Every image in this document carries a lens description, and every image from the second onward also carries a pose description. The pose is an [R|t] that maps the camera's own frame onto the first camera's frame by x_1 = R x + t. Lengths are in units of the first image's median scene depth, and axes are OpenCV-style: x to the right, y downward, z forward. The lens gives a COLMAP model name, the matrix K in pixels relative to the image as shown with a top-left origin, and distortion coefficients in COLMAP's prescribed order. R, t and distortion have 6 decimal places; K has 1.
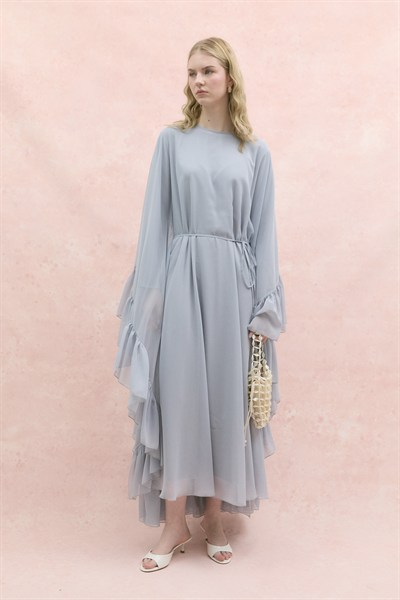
lens RADIAL K [[709.4, 0, 201.8], [0, 709.4, 297.4], [0, 0, 1]] dist [0.003239, 0.000000]
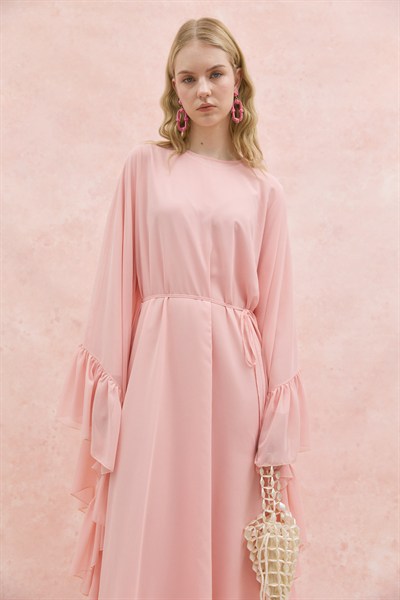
lens RADIAL K [[675.6, 0, 202.0], [0, 675.6, 303.2], [0, 0, 1]] dist [0.043151, 0.000000]
pose [[0.999460, -0.010450, 0.031139, -0.006635], [0.012503, 0.997709, -0.066491, -0.043052], [-0.030373, 0.066845, 0.997301, 0.246951]]
